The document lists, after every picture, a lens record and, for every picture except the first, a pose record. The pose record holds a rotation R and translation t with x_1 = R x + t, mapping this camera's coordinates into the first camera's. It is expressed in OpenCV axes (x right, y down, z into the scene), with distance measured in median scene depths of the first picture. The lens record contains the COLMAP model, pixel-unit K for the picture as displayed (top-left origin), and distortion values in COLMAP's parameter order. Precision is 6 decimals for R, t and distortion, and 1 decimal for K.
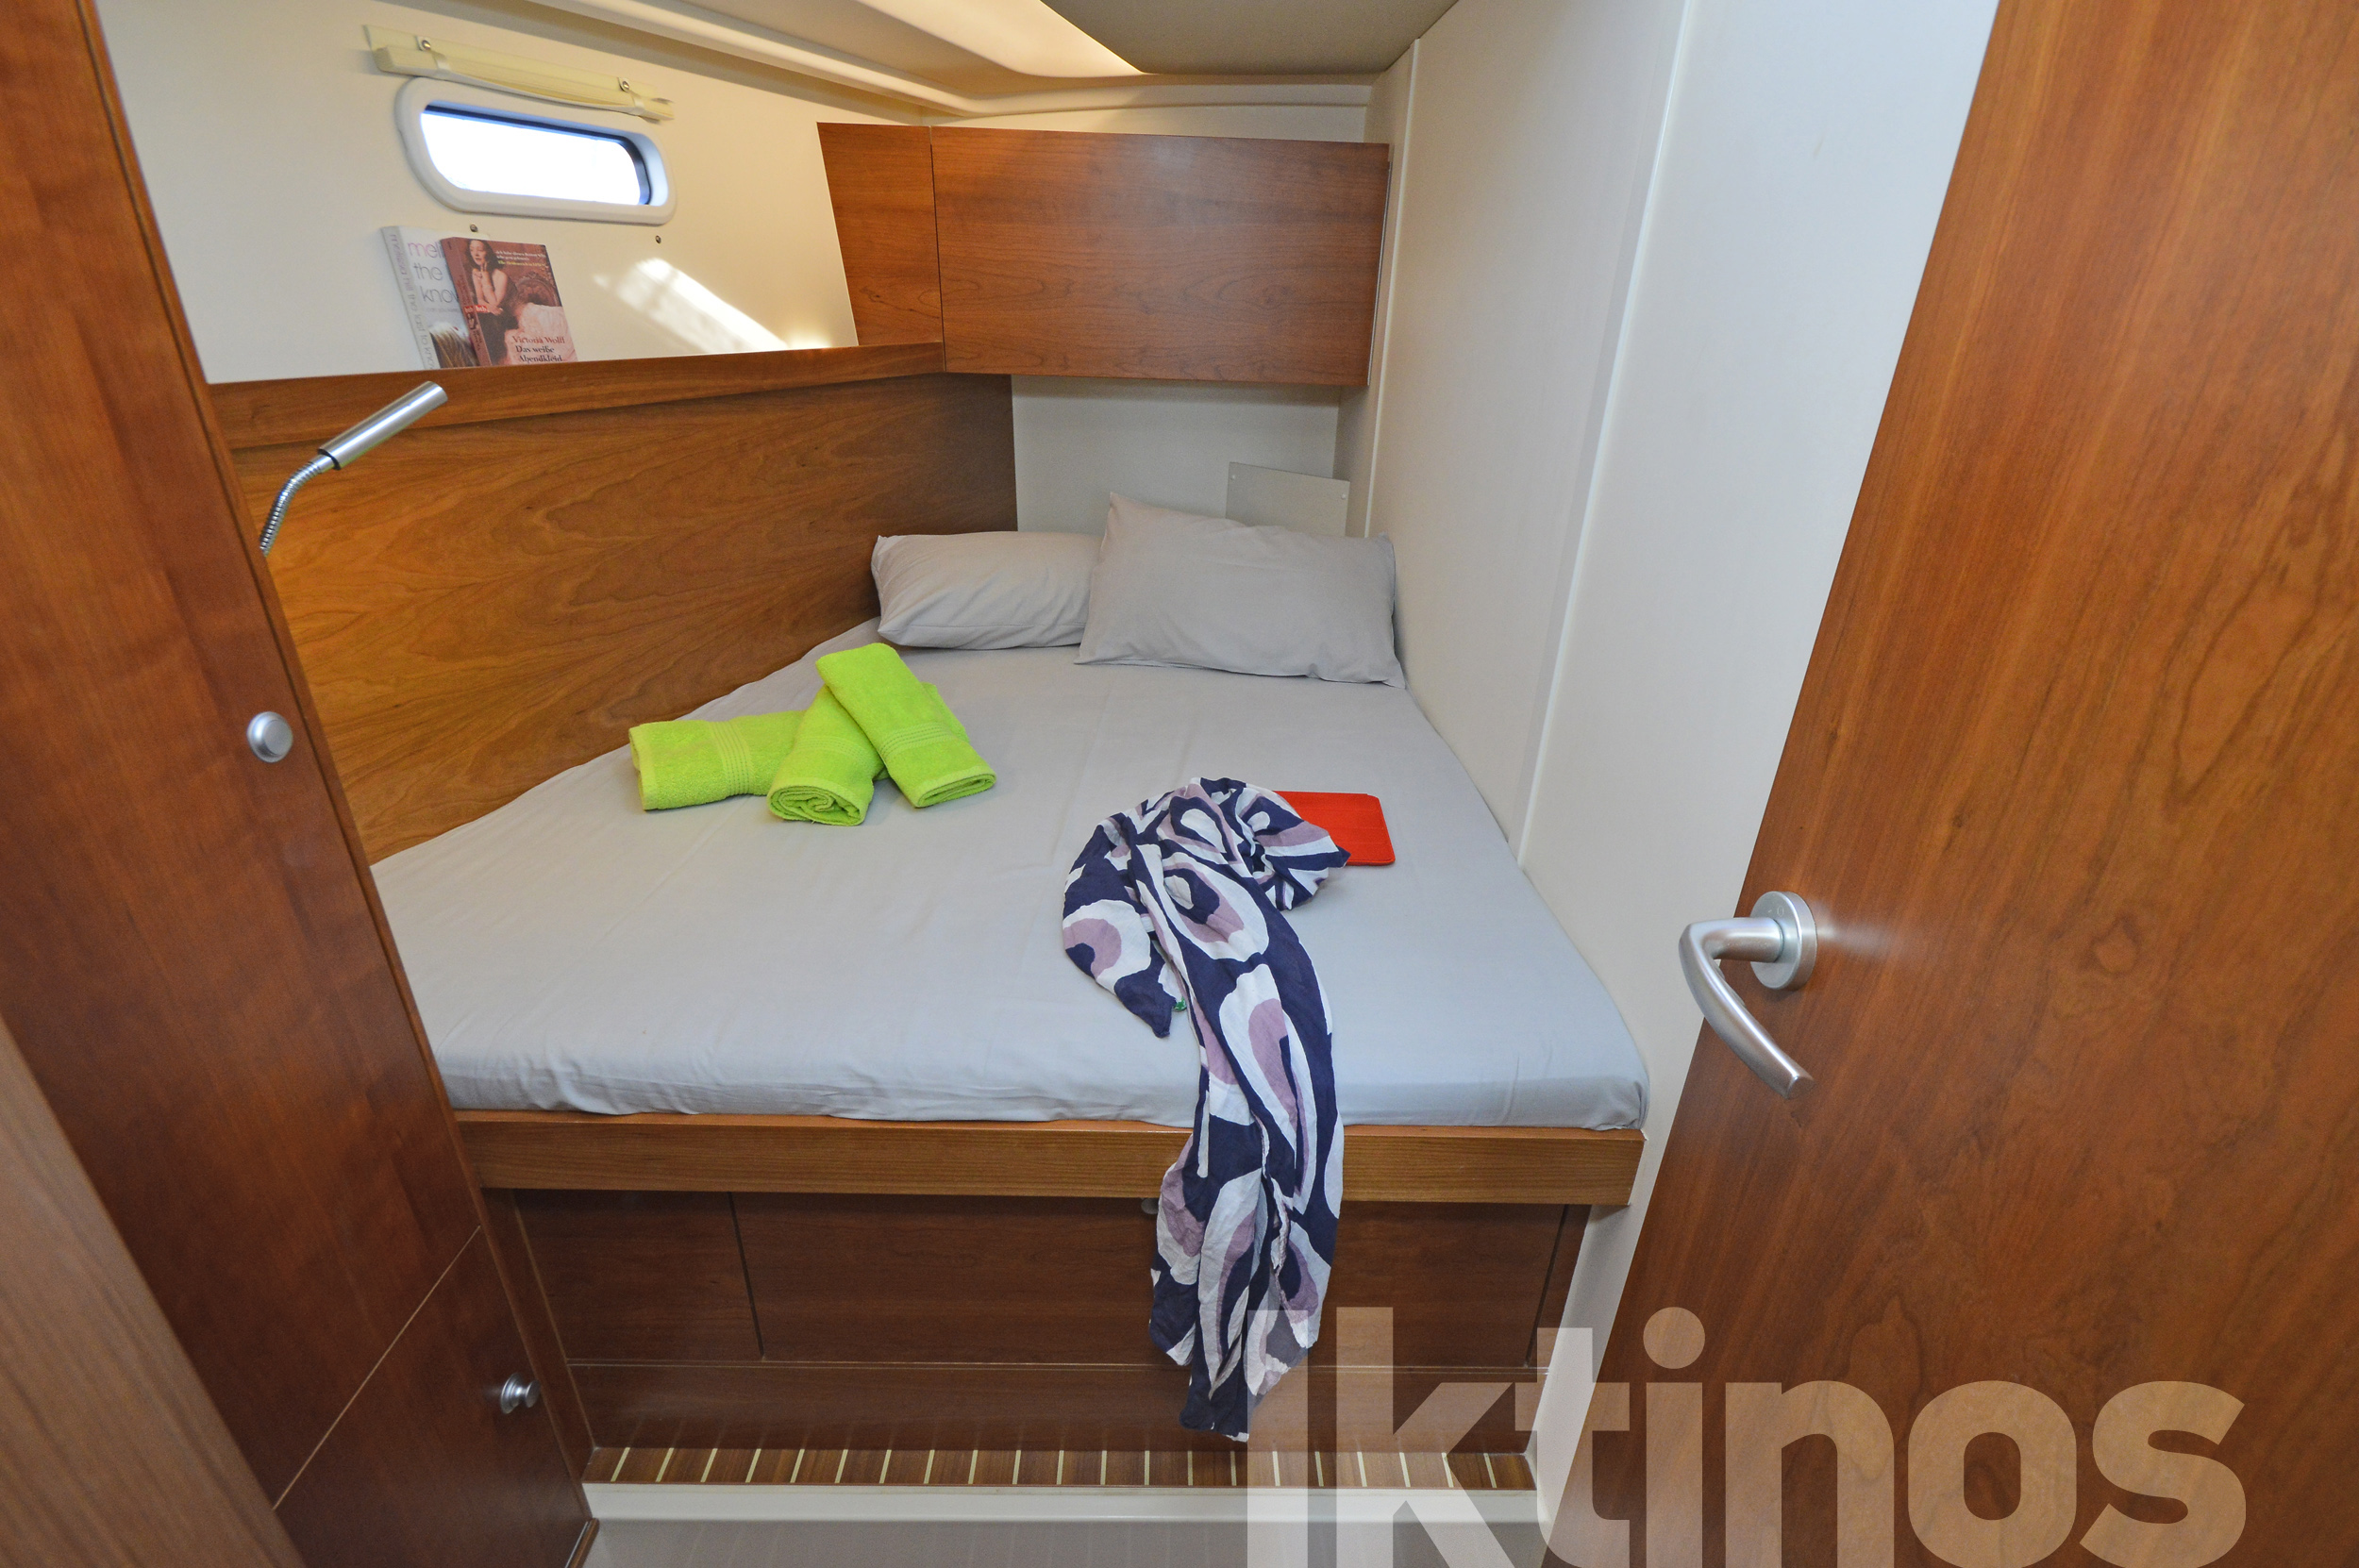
lens RADIAL K [[1043.5, 0, 1179.5], [0, 1043.5, 784.0], [0, 0, 1]] dist [0.018304, -0.017325]
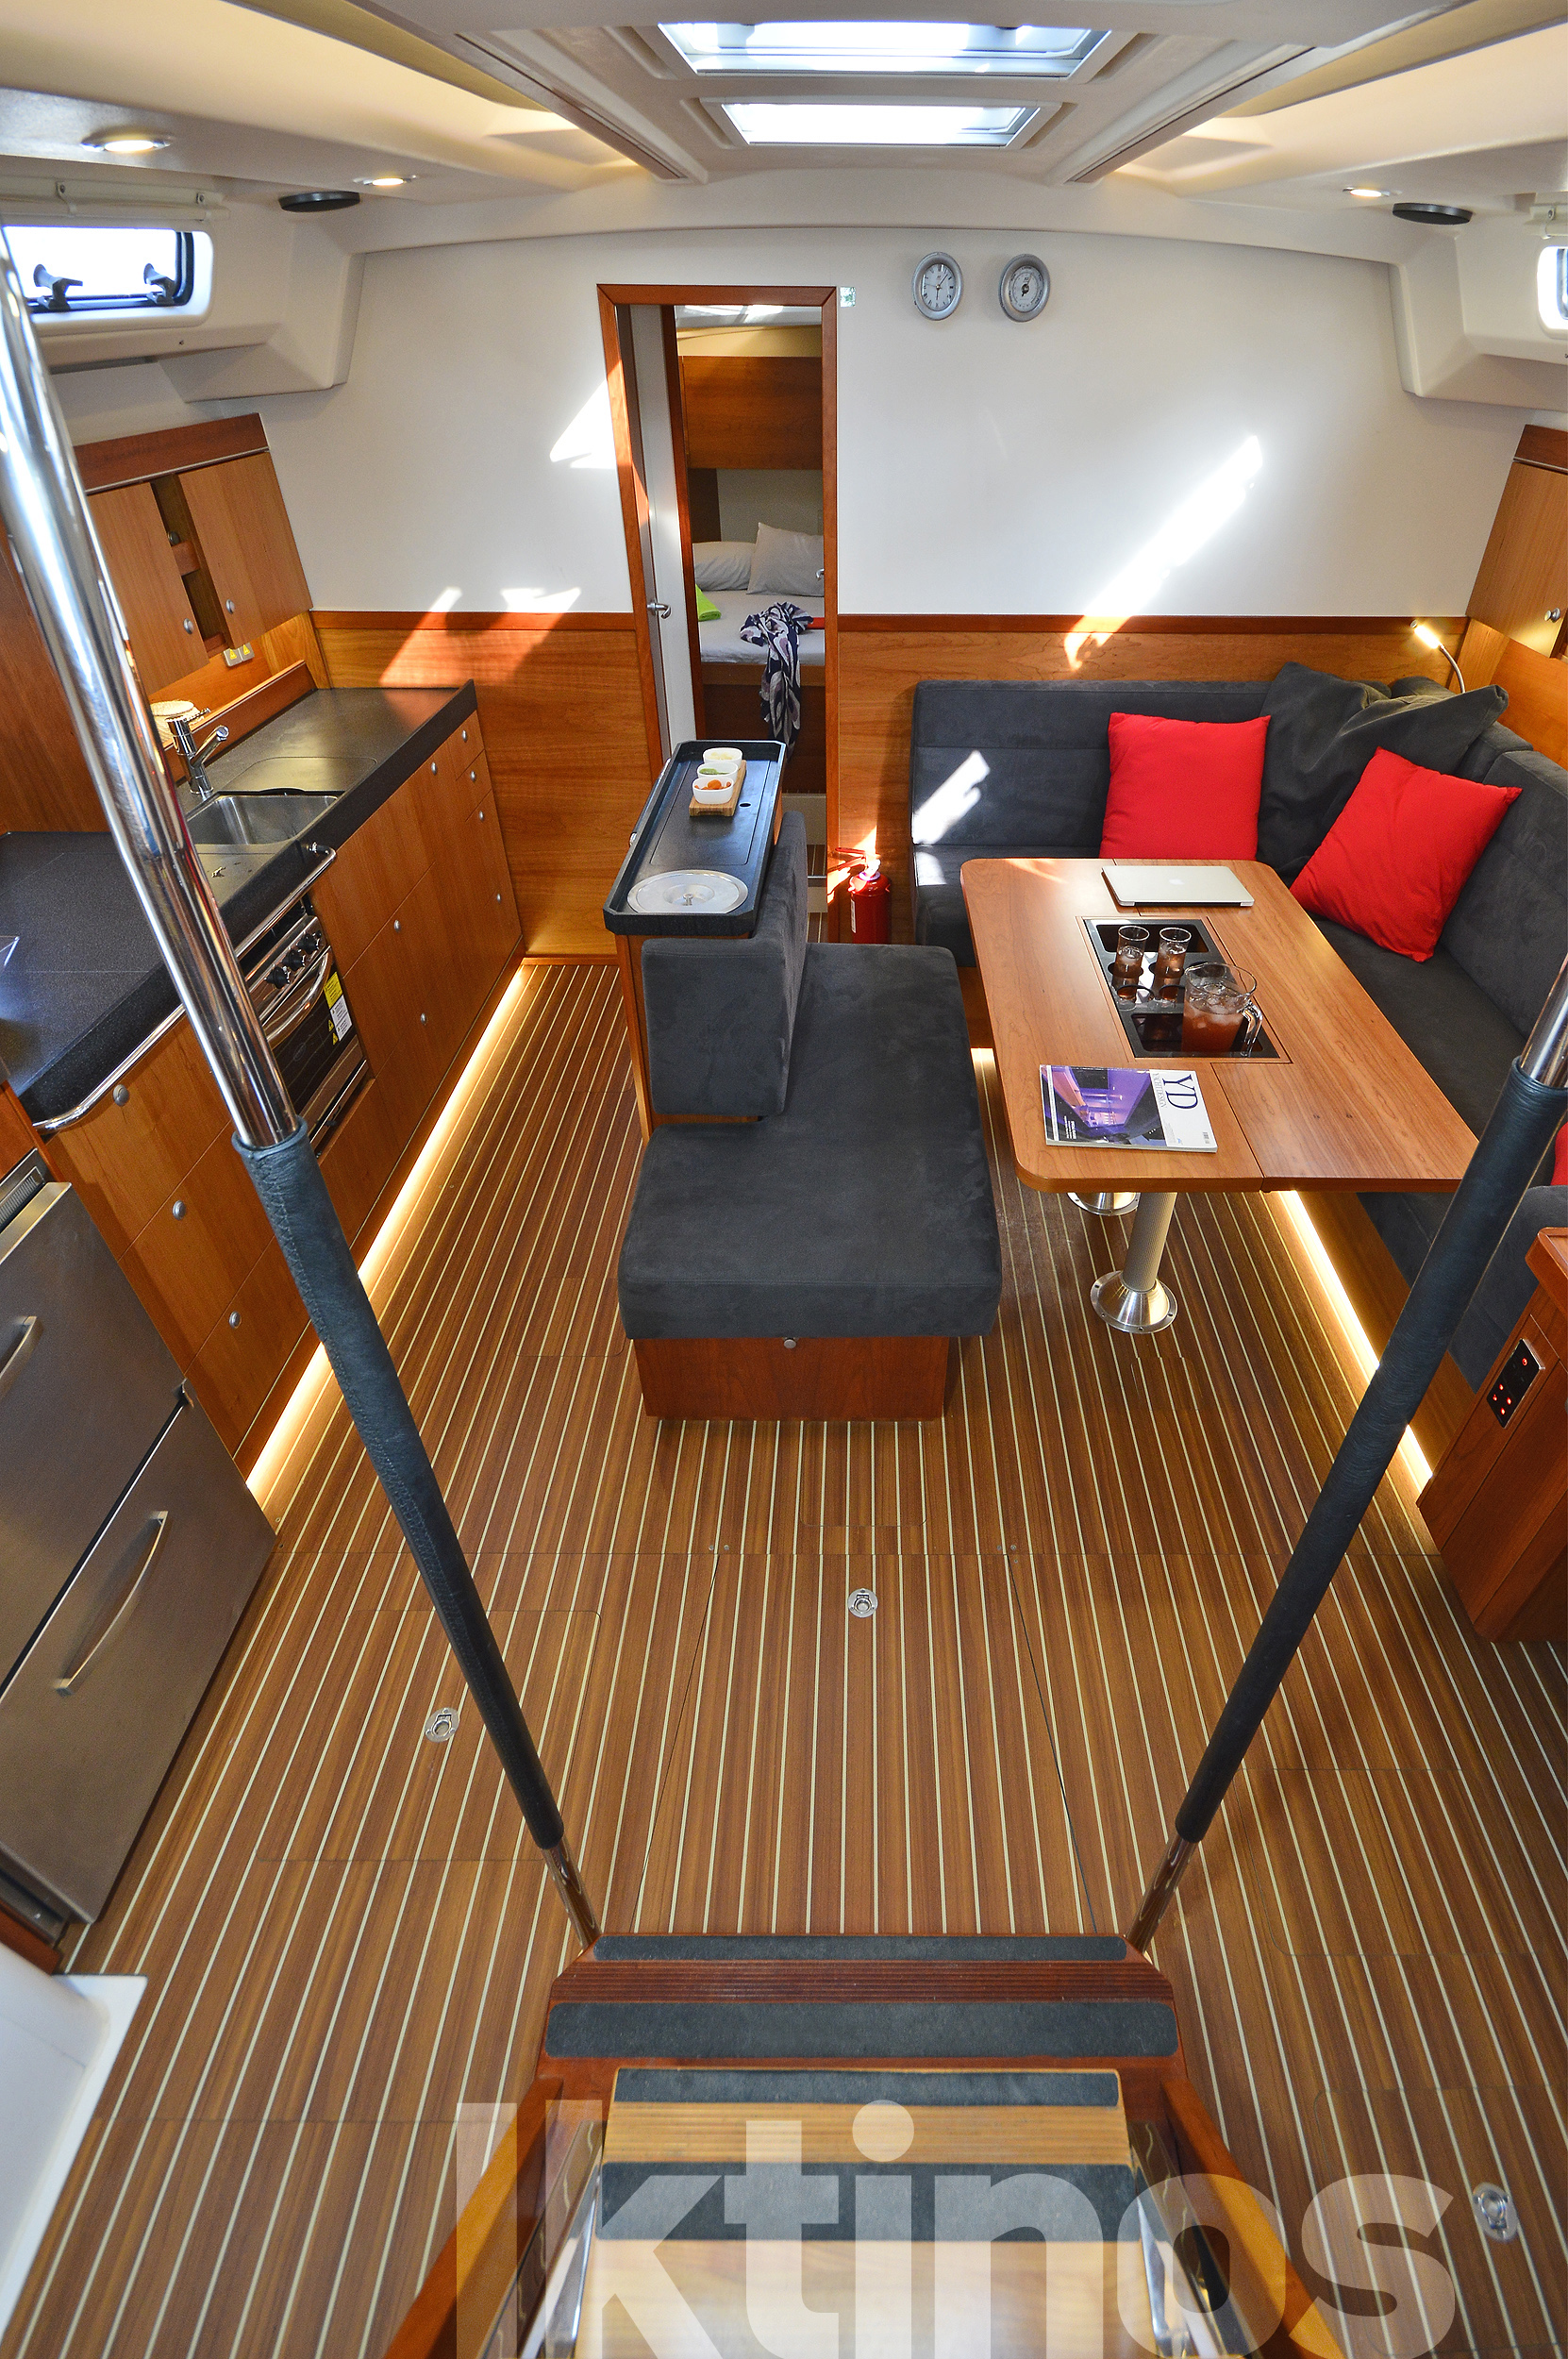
lens RADIAL K [[1042.2, 0, 850.7], [0, 1042.2, 1193.3], [0, 0, 1]] dist [0.011287, -0.011455]
pose [[0.999367, 0.006312, -0.035009, 0.475205], [0.002890, 0.966472, 0.256755, 1.198268], [0.035456, -0.256693, 0.965842, -3.472580]]
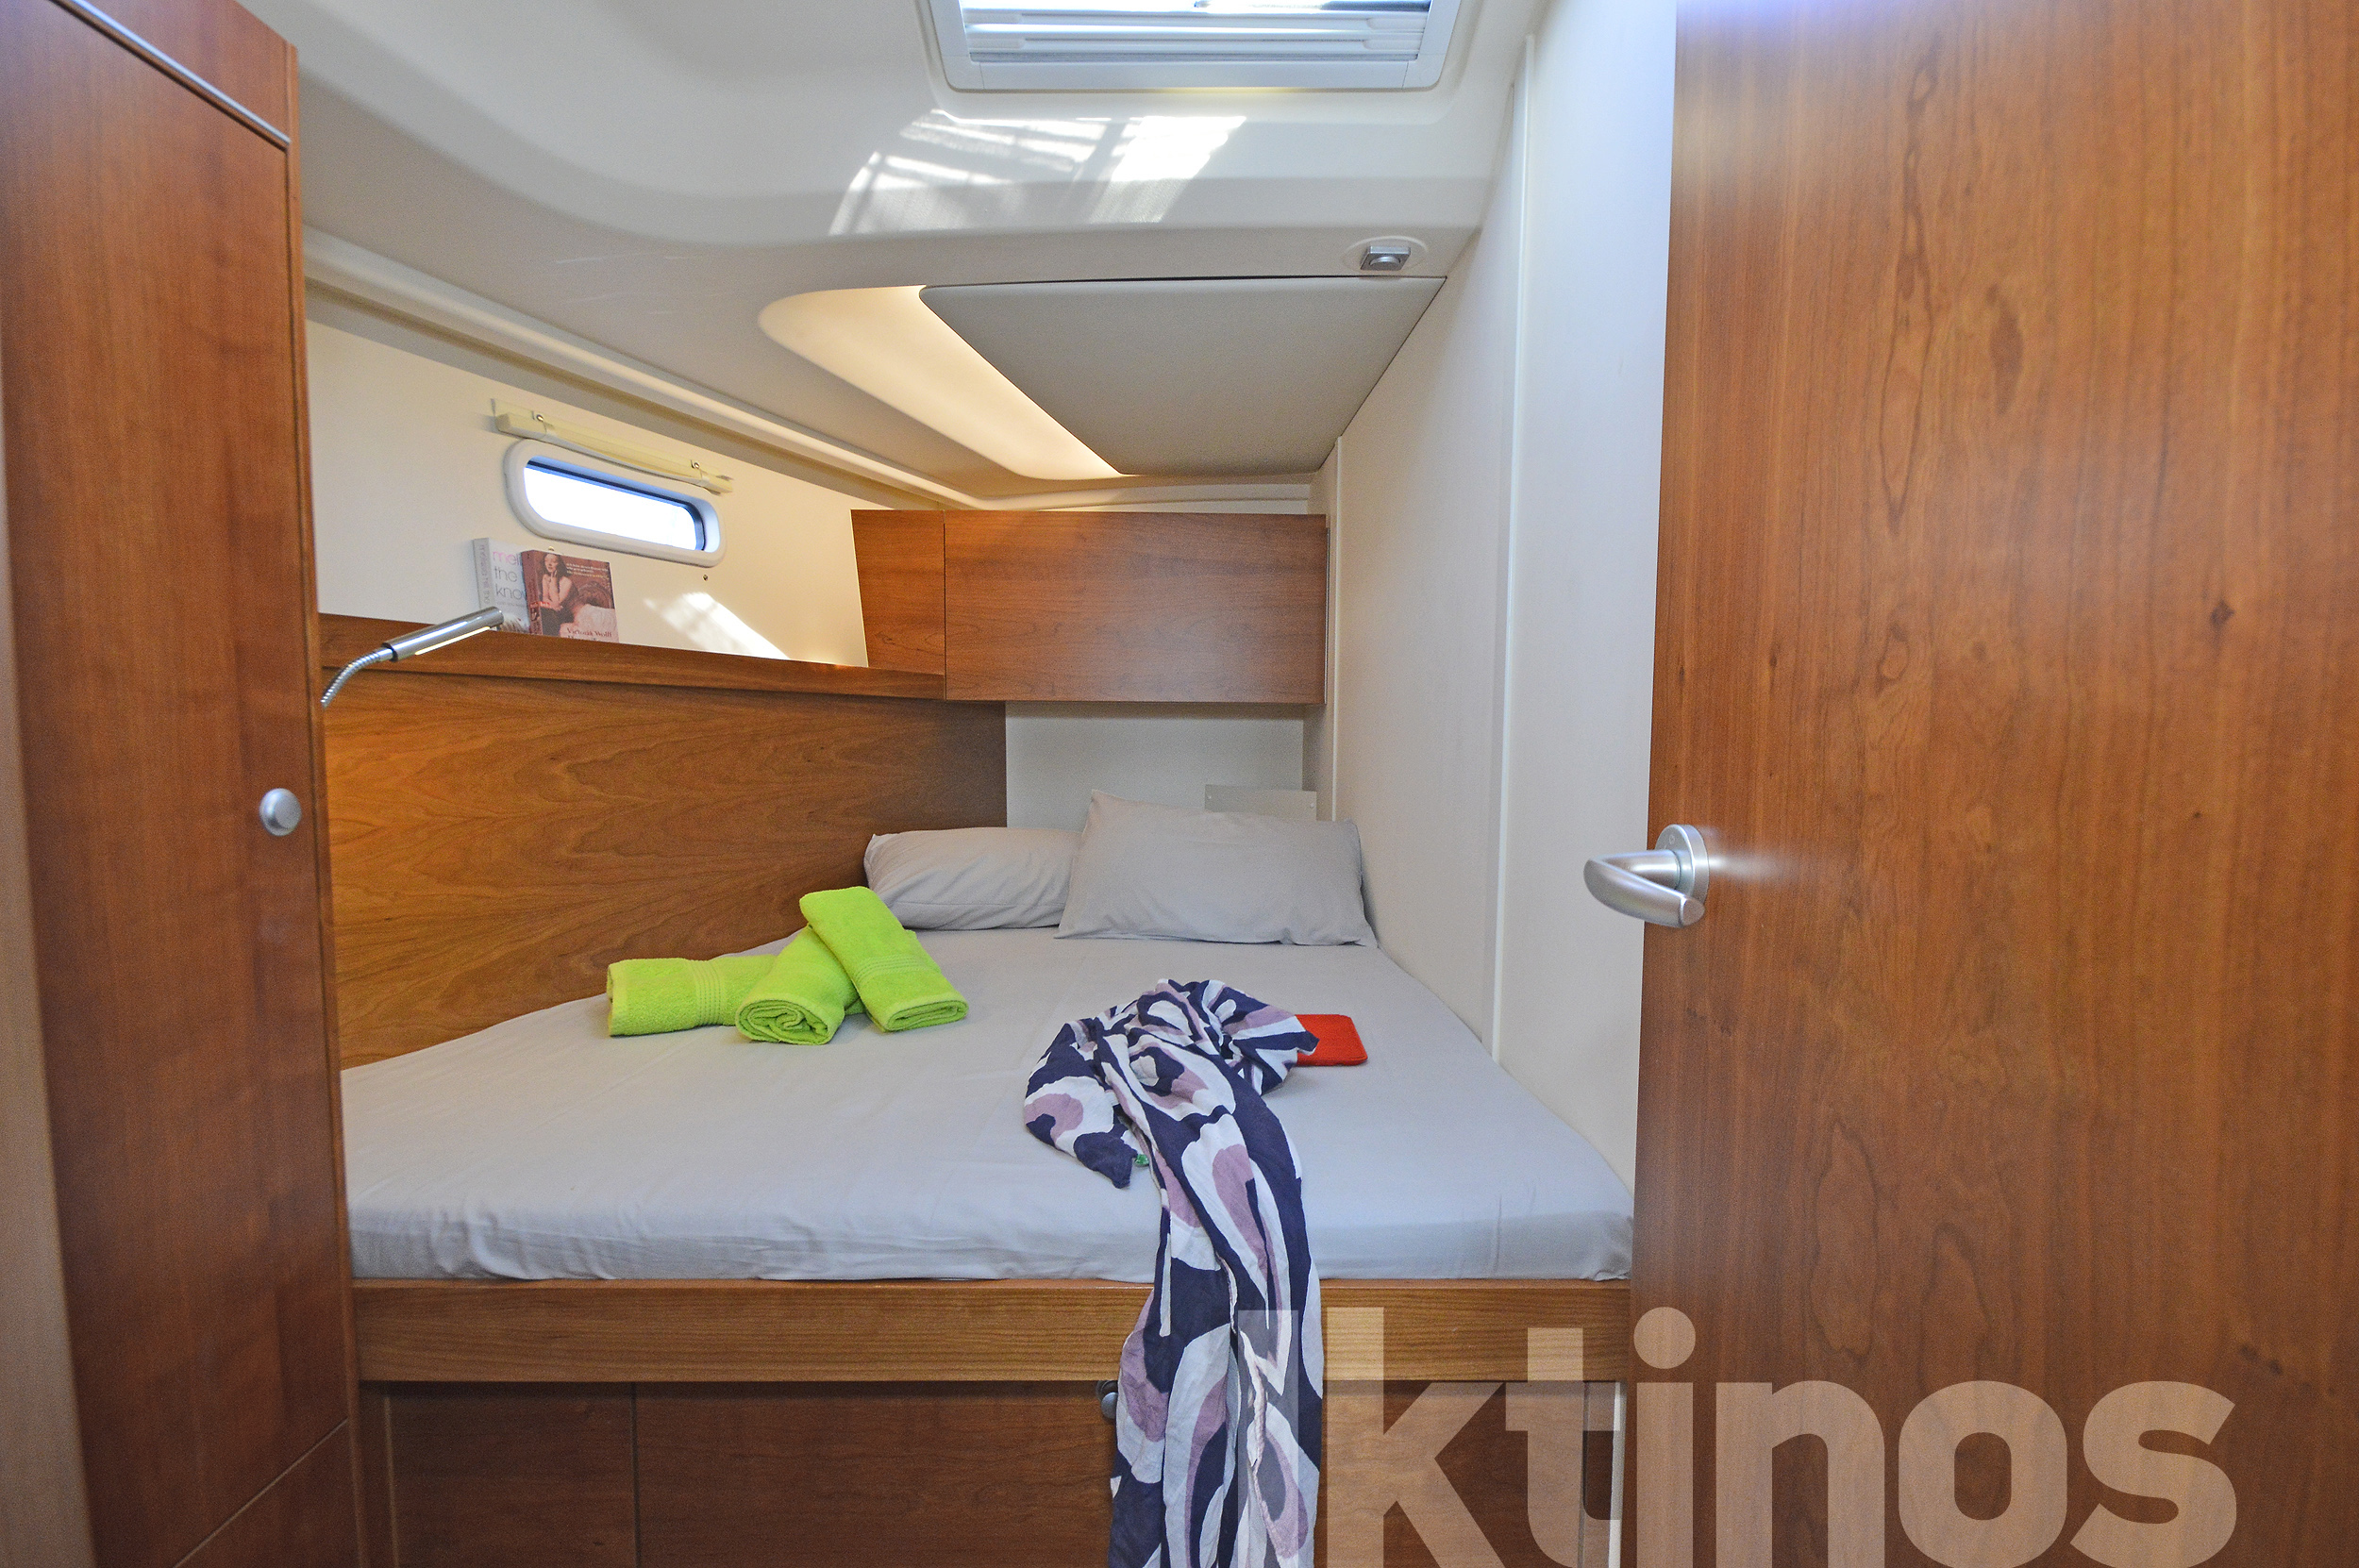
lens RADIAL K [[1042.2, 0, 1180.1], [0, 1042.2, 795.8], [0, 0, 1]] dist [0.011287, -0.011455]
pose [[0.999732, -0.021921, 0.007394, 0.031697], [0.023111, 0.931948, -0.361855, 0.220957], [0.001042, 0.361929, 0.932205, -0.004628]]
